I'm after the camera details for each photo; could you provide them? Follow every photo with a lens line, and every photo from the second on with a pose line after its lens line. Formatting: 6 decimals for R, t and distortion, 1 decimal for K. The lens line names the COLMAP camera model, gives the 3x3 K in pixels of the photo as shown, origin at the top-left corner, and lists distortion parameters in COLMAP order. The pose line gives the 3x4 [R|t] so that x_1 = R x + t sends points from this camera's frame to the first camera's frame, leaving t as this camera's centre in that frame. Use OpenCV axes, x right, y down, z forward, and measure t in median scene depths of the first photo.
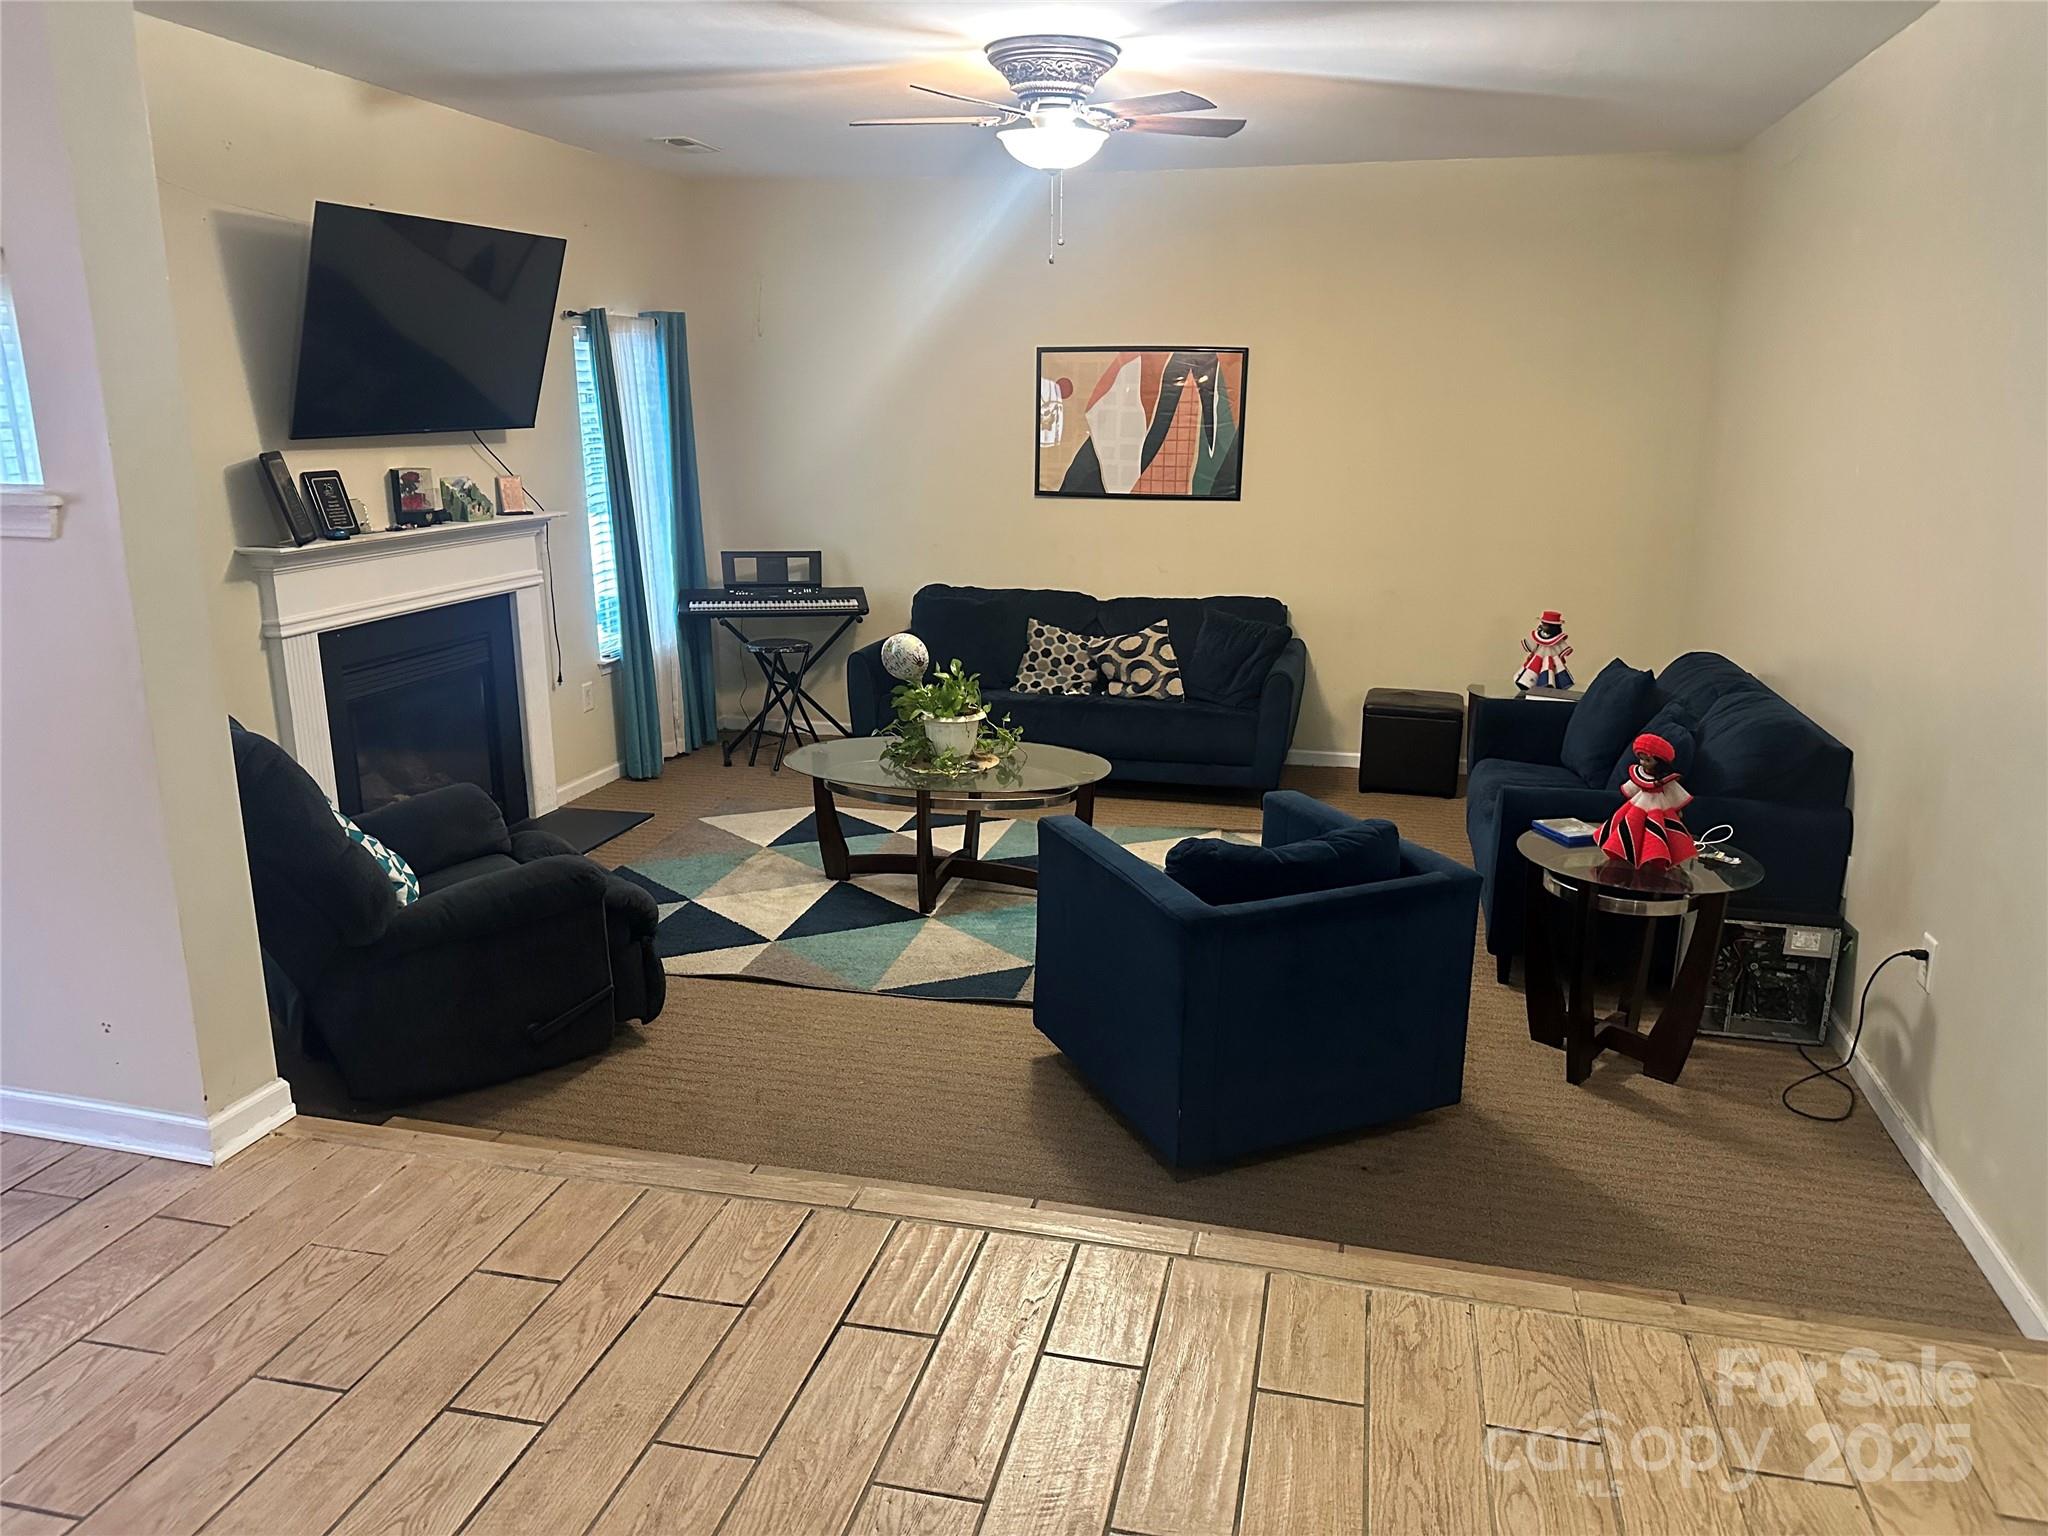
lens RADIAL K [[1406.5, 0, 1024.0], [0, 1406.5, 768.0], [0, 0, 1]] dist [0.167382, -0.303990]
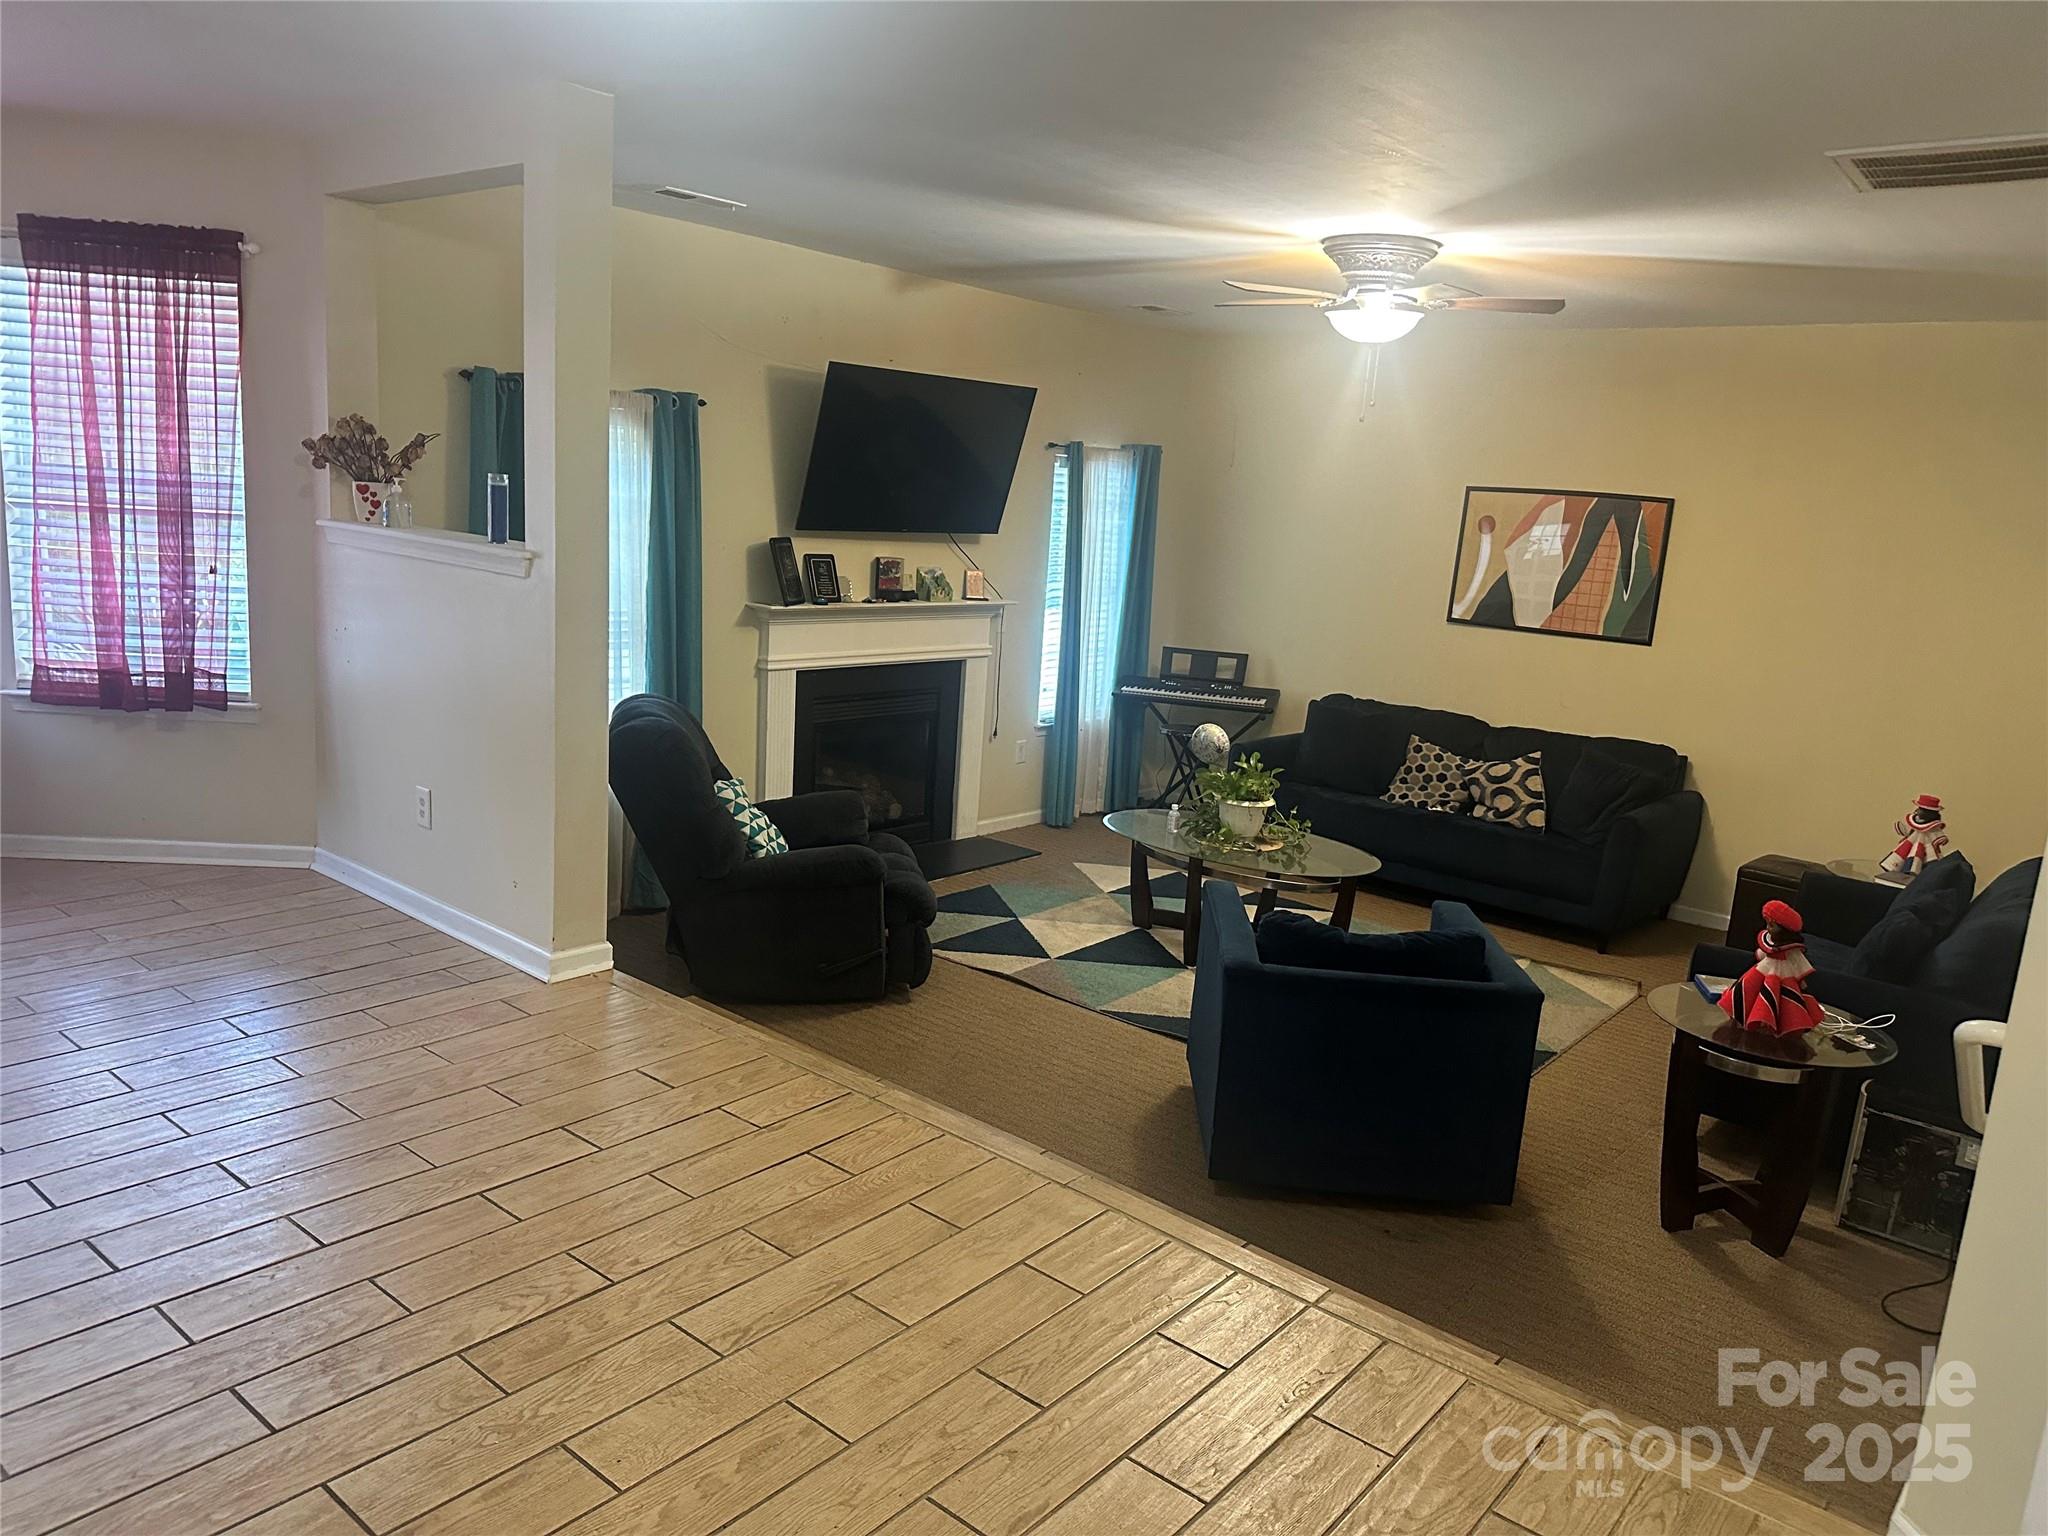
lens RADIAL K [[1406.5, 0, 1024.0], [0, 1406.5, 768.0], [0, 0, 1]] dist [0.167382, -0.303990]
pose [[0.893406, 0.139044, -0.427191, 0.230651], [-0.170269, 0.984755, -0.035571, 0.006803], [0.415733, 0.104517, 0.903461, -0.091870]]
